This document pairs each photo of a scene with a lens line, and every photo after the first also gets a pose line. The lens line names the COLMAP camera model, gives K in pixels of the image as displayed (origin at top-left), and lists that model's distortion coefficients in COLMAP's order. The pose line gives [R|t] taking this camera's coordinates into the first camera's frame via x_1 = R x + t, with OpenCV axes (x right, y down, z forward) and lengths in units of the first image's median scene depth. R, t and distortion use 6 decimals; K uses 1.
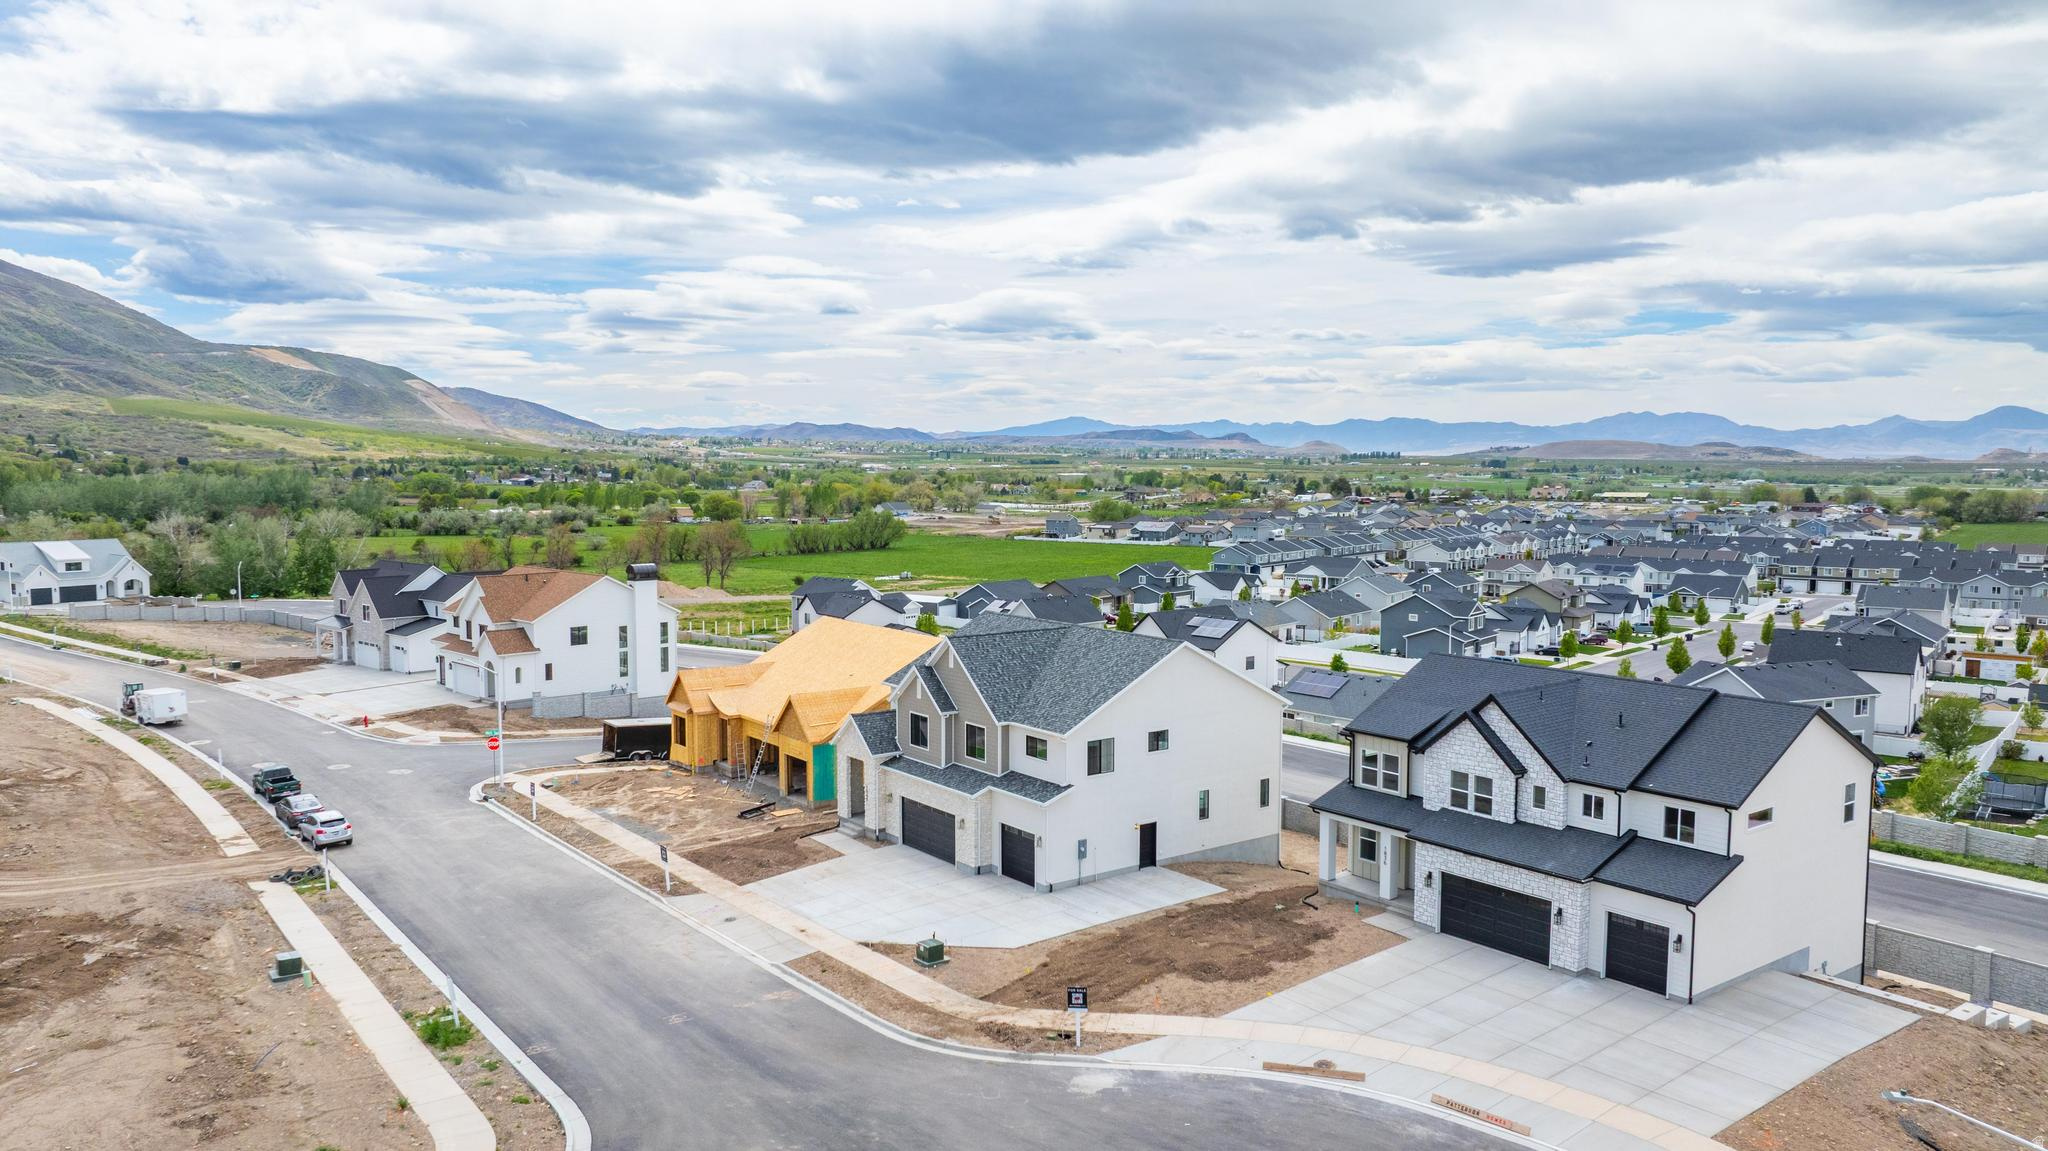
lens RADIAL K [[1451.0, 0, 1015.0], [0, 1451.0, 577.7], [0, 0, 1]] dist [-0.050509, 0.053061]
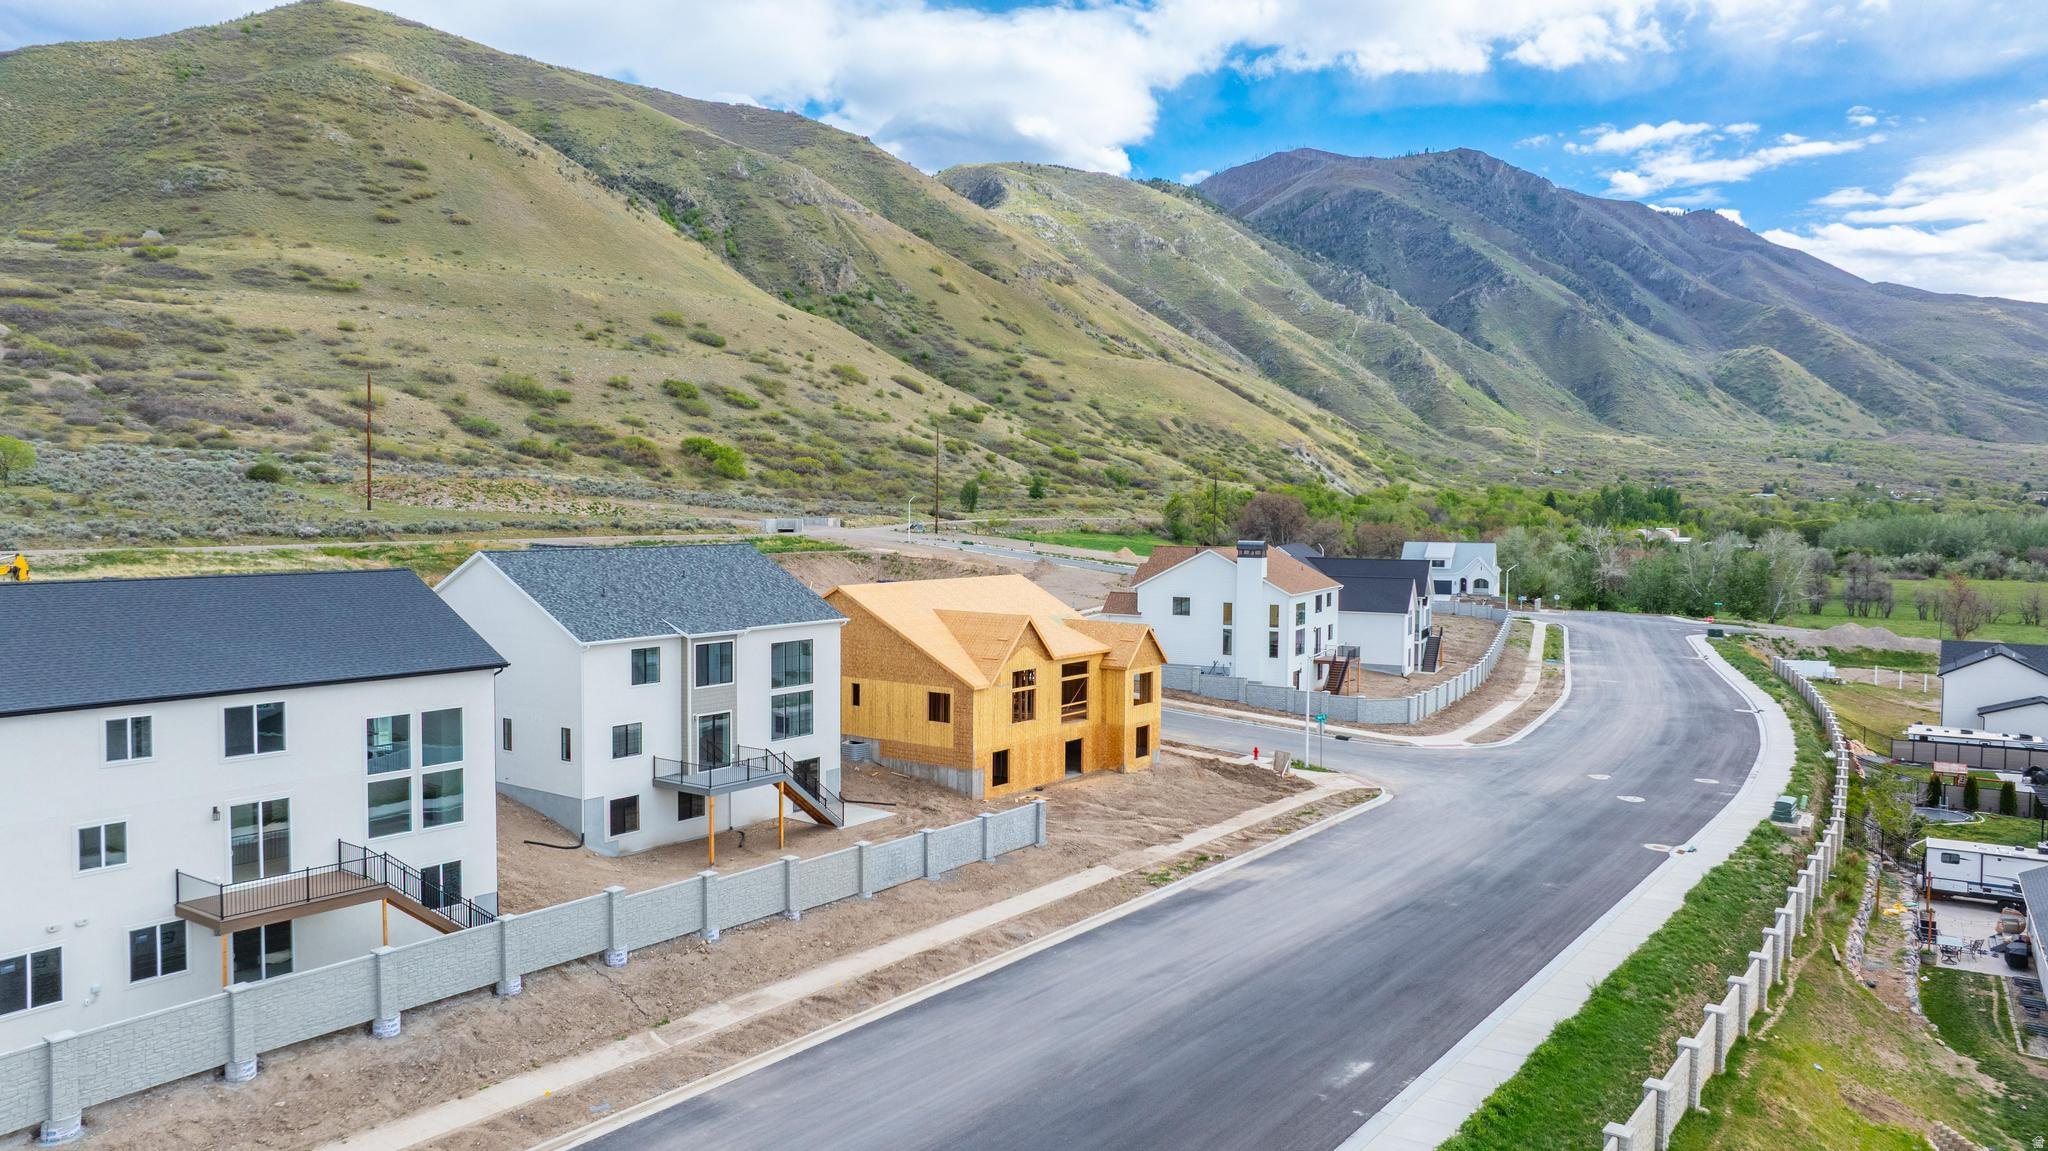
lens RADIAL K [[1443.0, 0, 1024.0], [0, 1443.0, 575.5], [0, 0, 1]] dist [-0.009618, 0.001334]
pose [[0.293685, 0.051927, -0.954491, 1.262792], [-0.089463, 0.995634, 0.026638, 0.002781], [0.951707, 0.077568, 0.297048, 1.172696]]
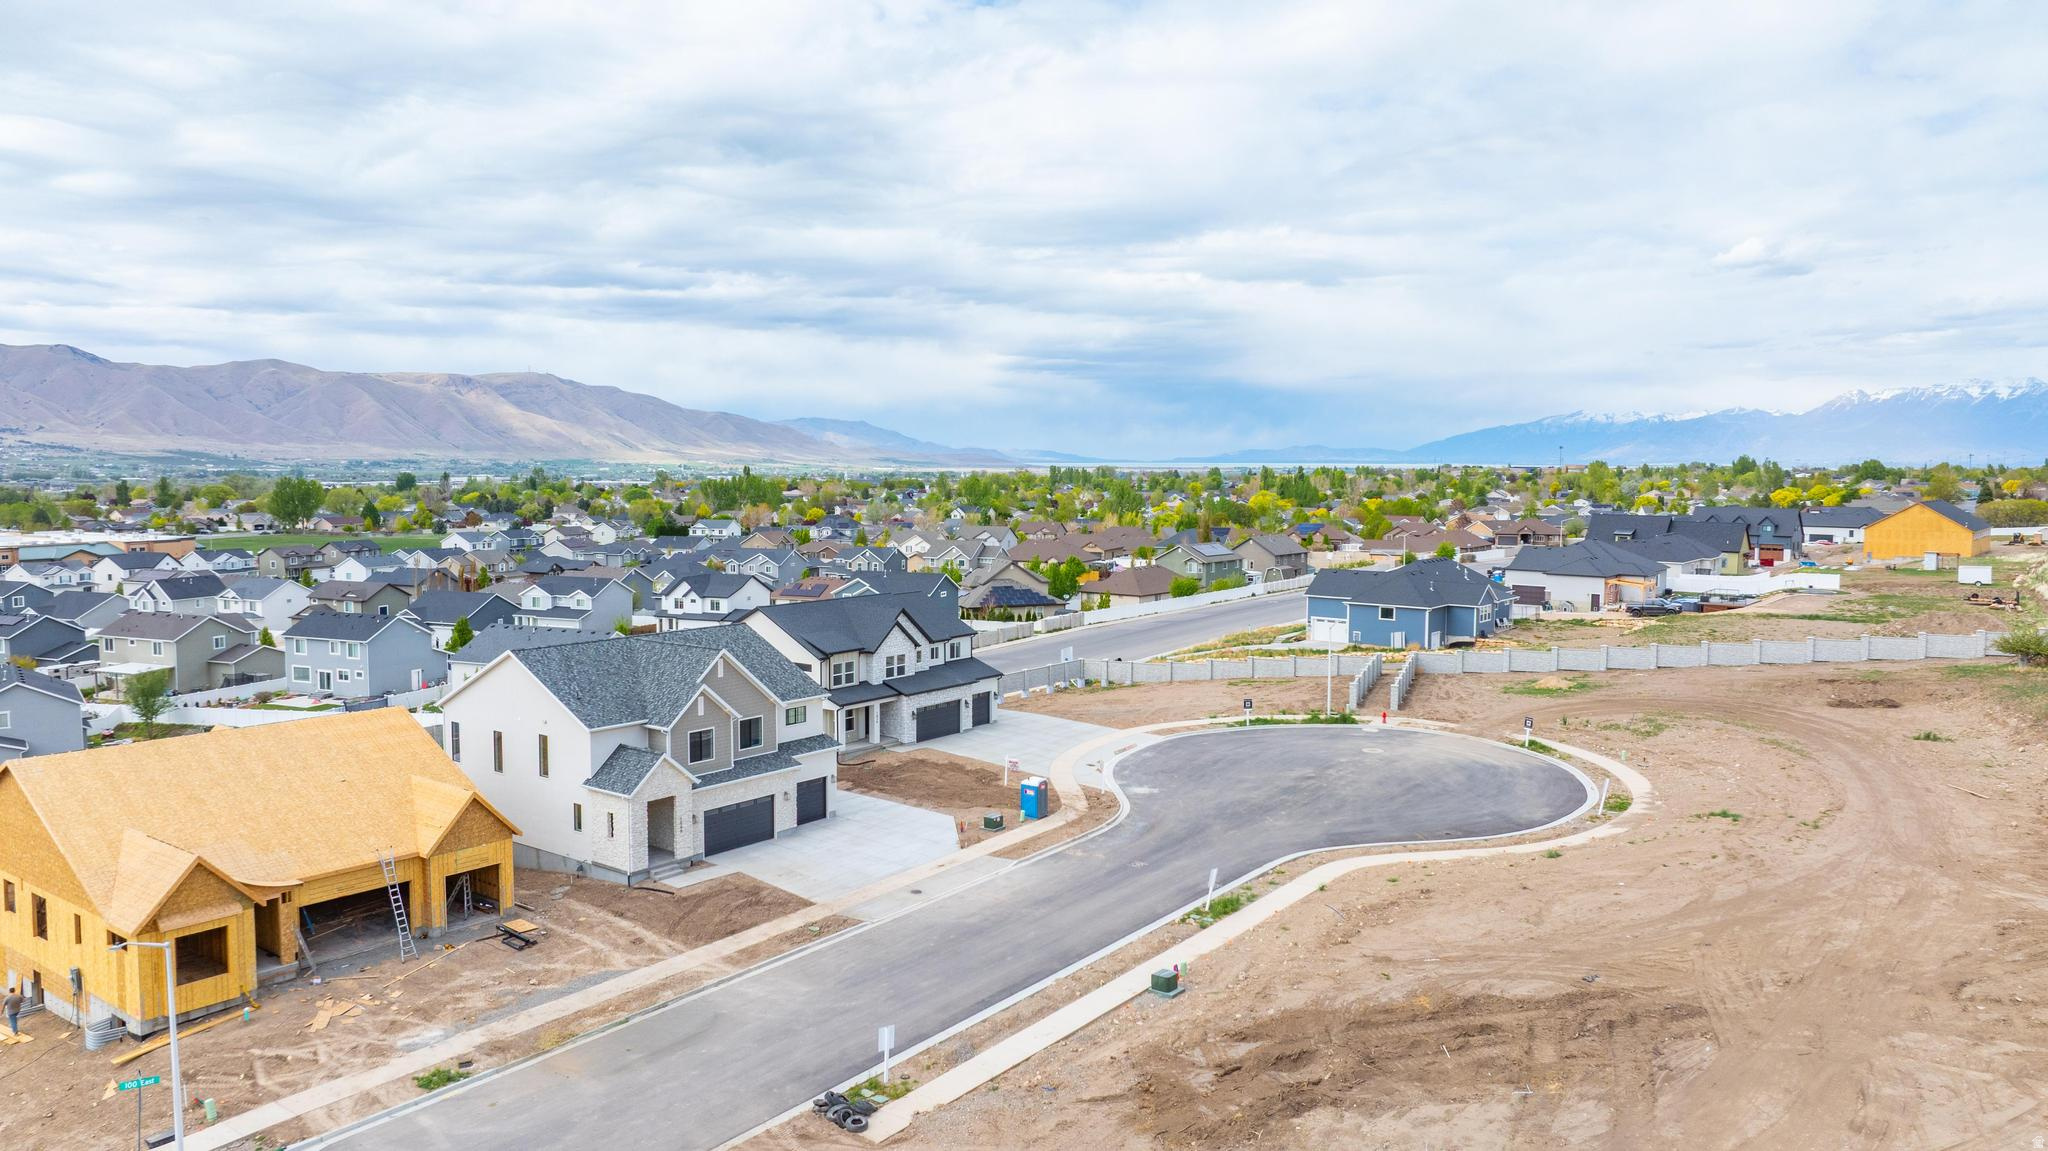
lens RADIAL K [[1451.0, 0, 1015.0], [0, 1451.0, 577.7], [0, 0, 1]] dist [-0.050509, 0.053061]
pose [[-0.271292, -0.085233, 0.958716, -1.318958], [0.080891, 0.990528, 0.110951, -0.133955], [-0.959092, 0.107651, -0.261828, 1.215795]]
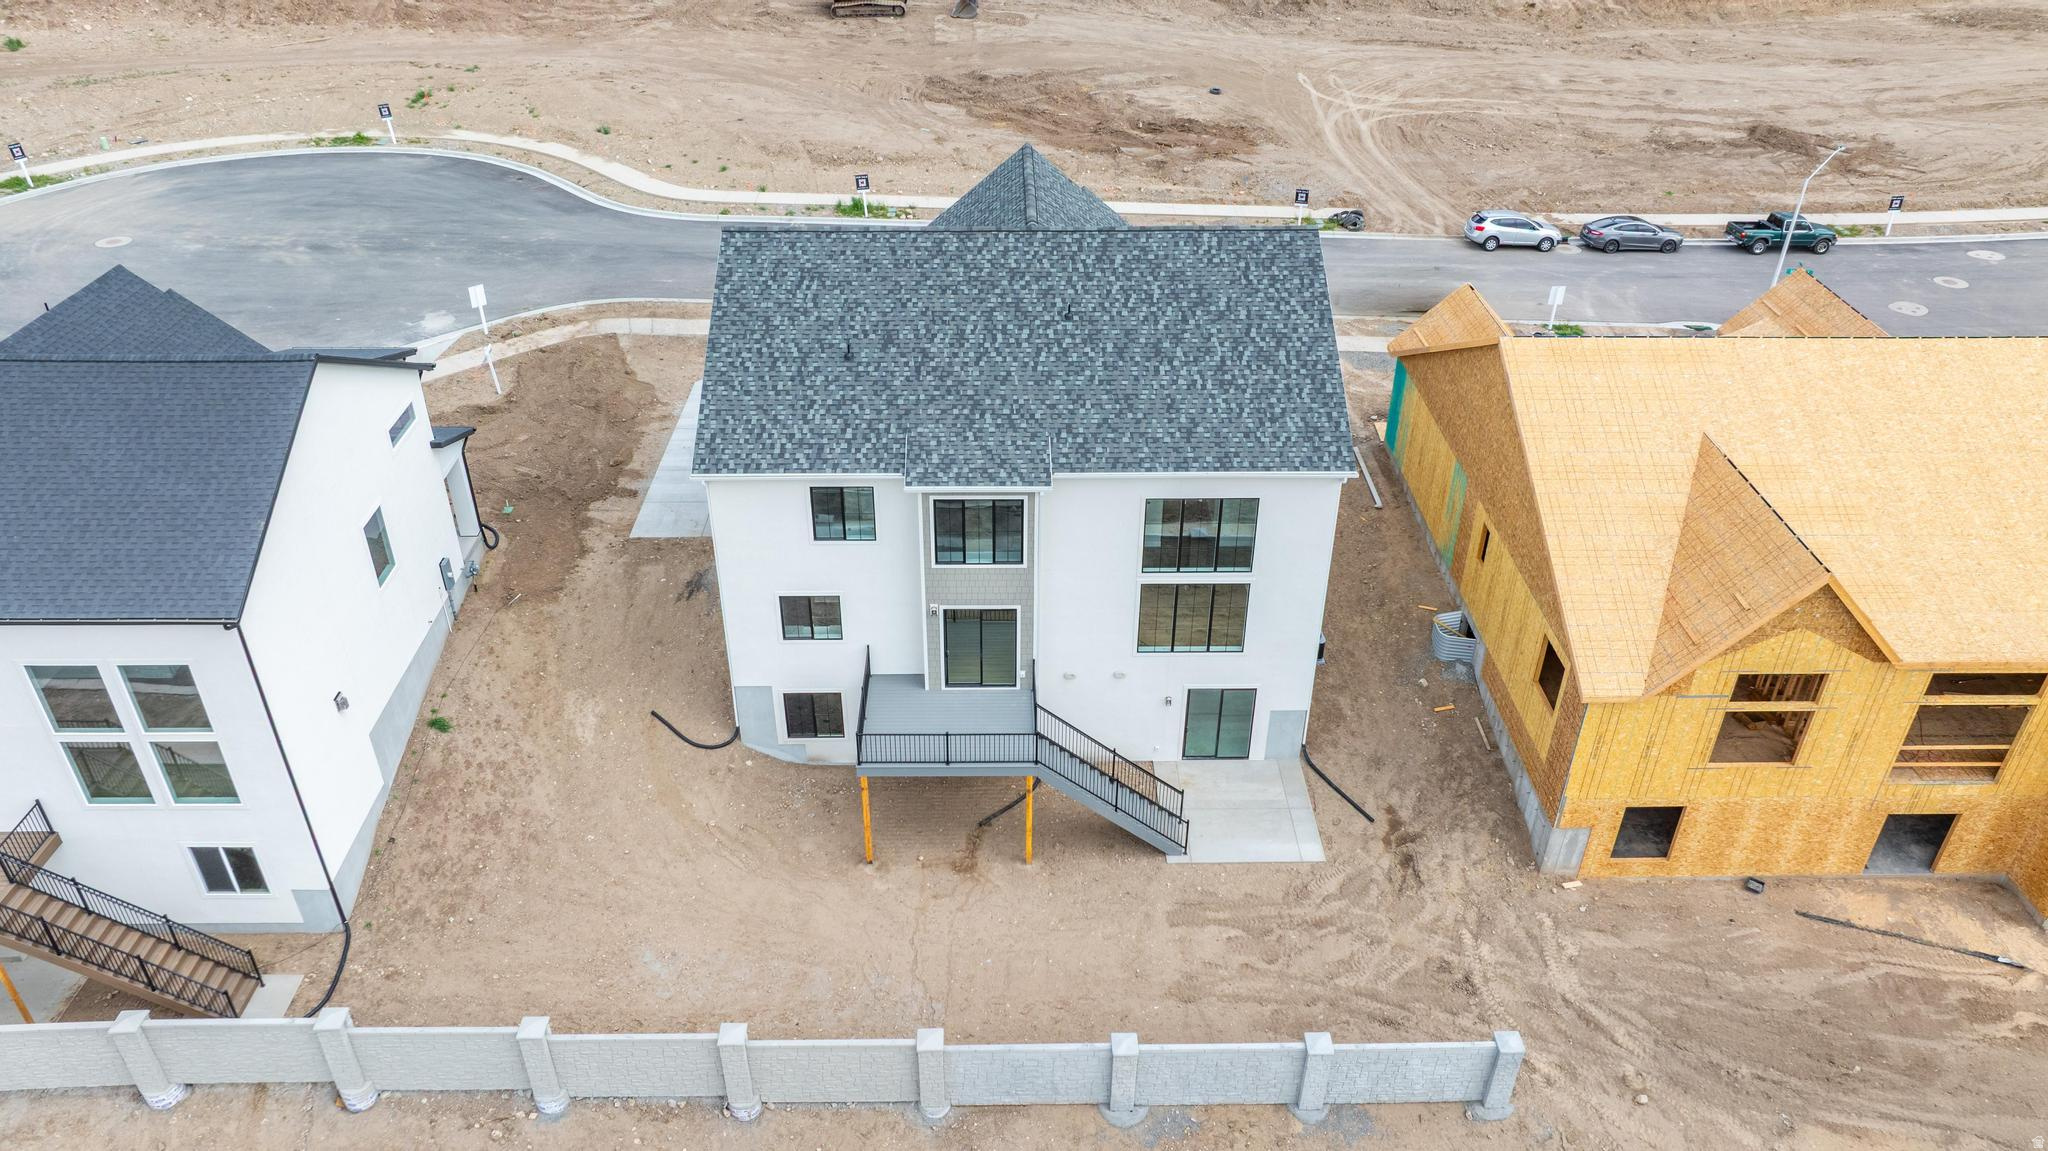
lens RADIAL K [[1451.0, 0, 1015.0], [0, 1451.0, 577.7], [0, 0, 1]] dist [-0.050509, 0.053061]
pose [[-0.588423, 0.438076, -0.679594, 0.559684], [-0.074373, 0.807618, 0.584997, -0.212606], [0.805126, 0.394769, -0.442640, 1.560125]]
